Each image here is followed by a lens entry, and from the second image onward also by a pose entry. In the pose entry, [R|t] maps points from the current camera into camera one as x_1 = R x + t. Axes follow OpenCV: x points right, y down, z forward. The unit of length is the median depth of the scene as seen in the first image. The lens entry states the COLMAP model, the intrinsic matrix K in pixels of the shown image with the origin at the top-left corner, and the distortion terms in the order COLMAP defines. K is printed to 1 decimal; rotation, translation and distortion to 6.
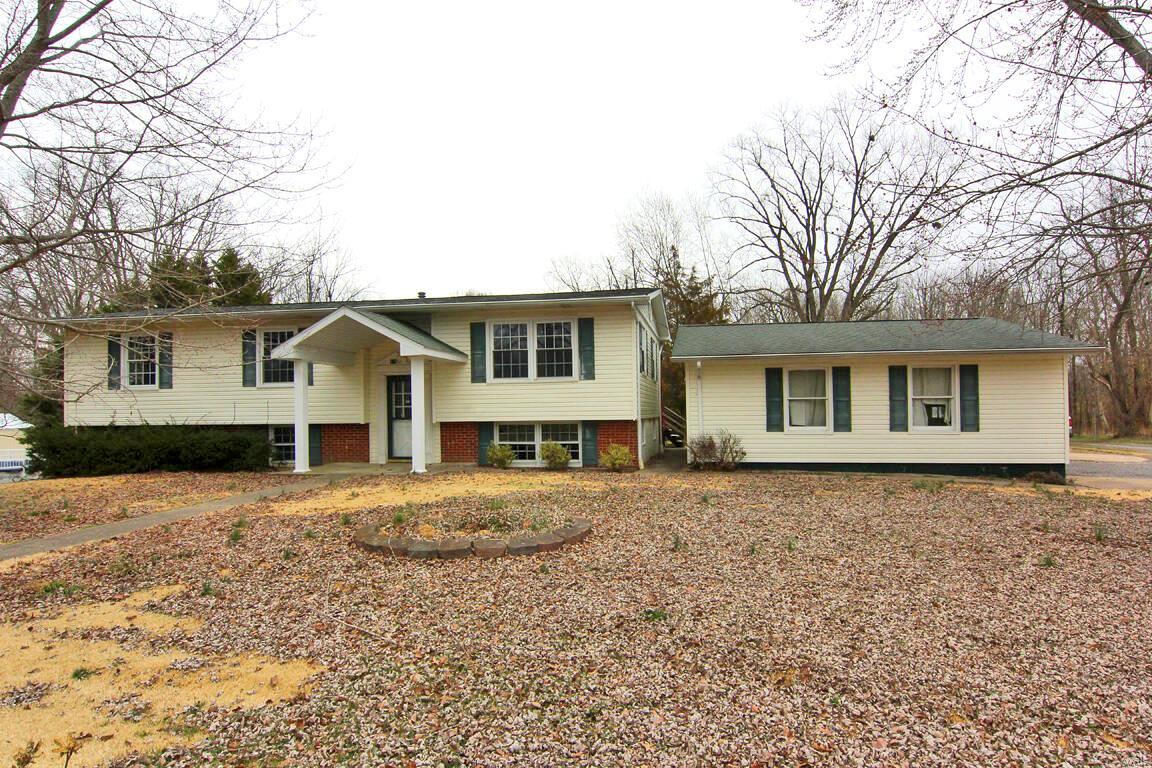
lens RADIAL K [[634.5, 0, 578.5], [0, 634.5, 390.5], [0, 0, 1]] dist [-0.035981, -0.000461]
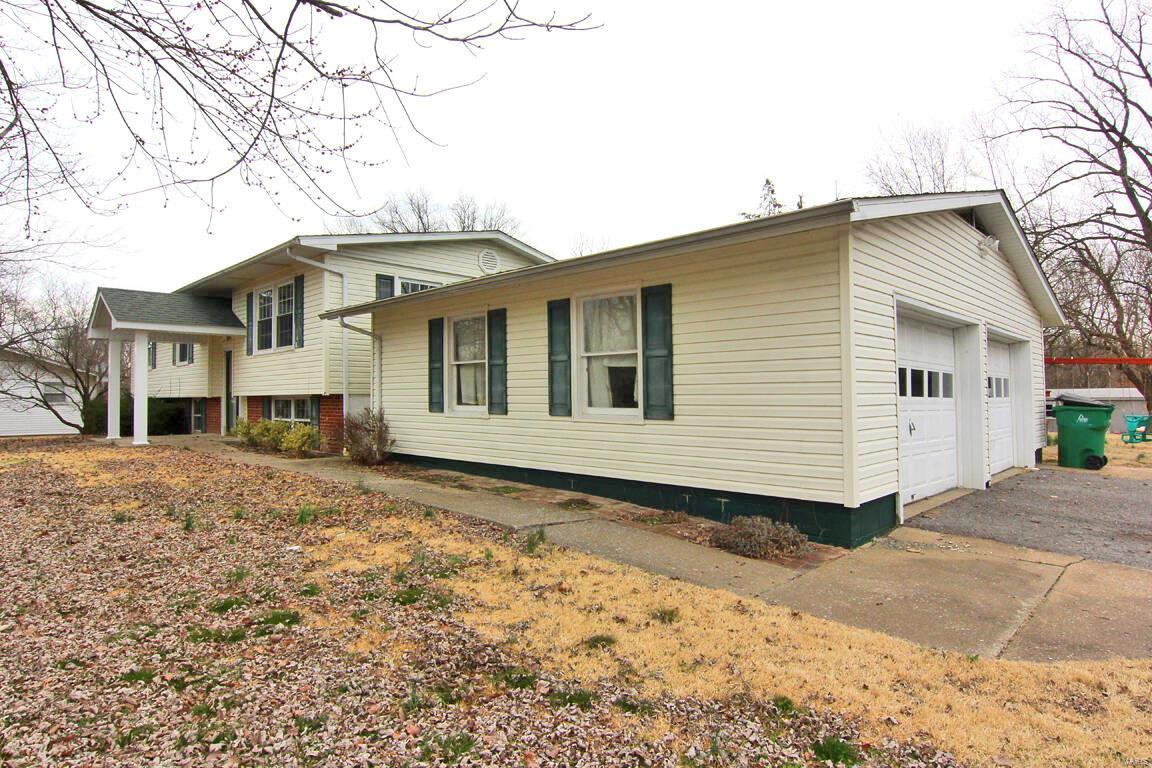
lens RADIAL K [[634.5, 0, 576.1], [0, 634.5, 383.3], [0, 0, 1]] dist [-0.035981, -0.000461]
pose [[0.859511, -0.007138, -0.511067, 0.799936], [0.016585, 0.999765, 0.013928, 0.027447], [0.510848, -0.020447, 0.859428, 0.514856]]
